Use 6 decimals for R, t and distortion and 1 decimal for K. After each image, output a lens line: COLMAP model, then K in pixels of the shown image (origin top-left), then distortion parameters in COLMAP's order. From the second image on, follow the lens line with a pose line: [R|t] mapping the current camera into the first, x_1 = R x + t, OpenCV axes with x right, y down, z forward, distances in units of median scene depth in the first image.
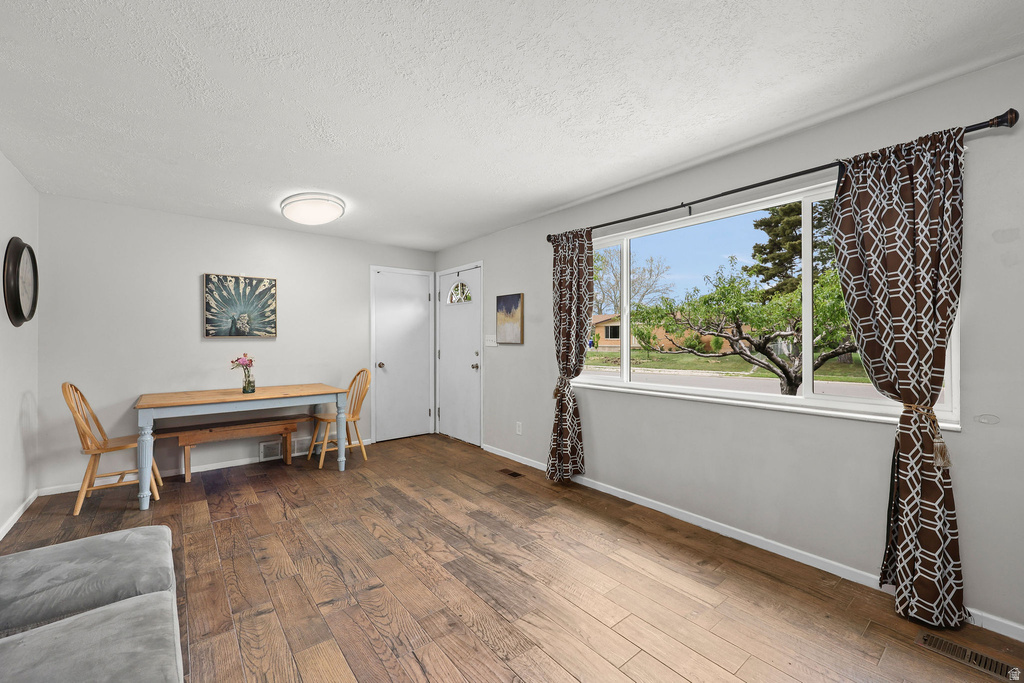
lens RADIAL K [[426.2, 0, 506.7], [0, 426.2, 339.2], [0, 0, 1]] dist [0.002725, 0.000707]
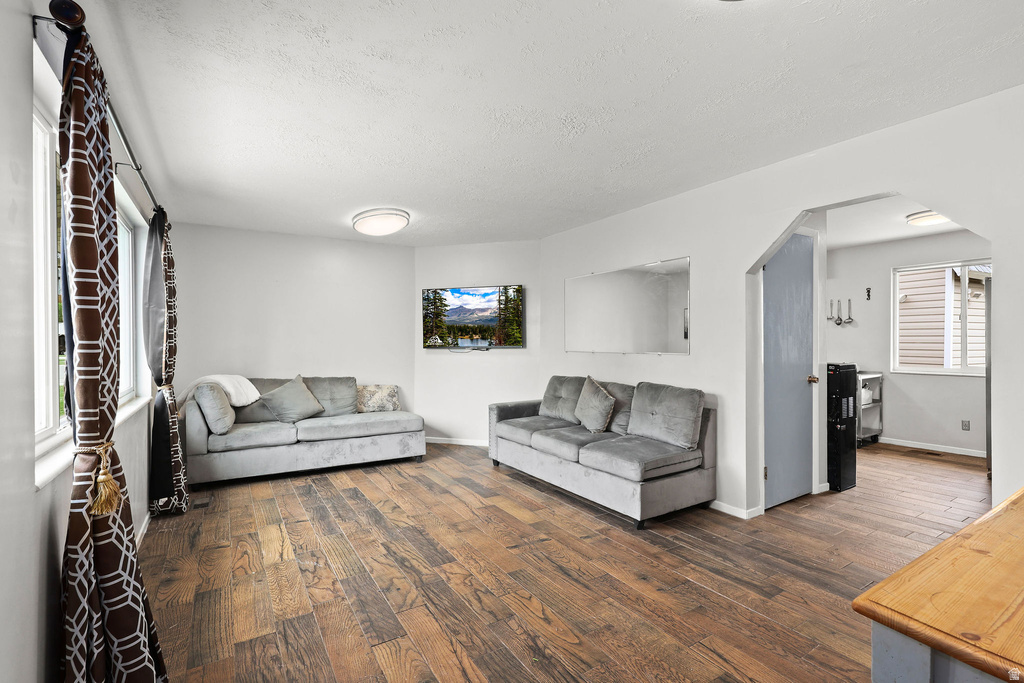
lens RADIAL K [[458.4, 0, 511.7], [0, 458.4, 345.7], [0, 0, 1]] dist [-0.001672, -0.000177]
pose [[-0.994702, 0.001857, 0.102781, -0.369751], [0.002274, 0.999990, 0.003931, 0.004087], [-0.102773, 0.004144, -0.994696, 1.927094]]
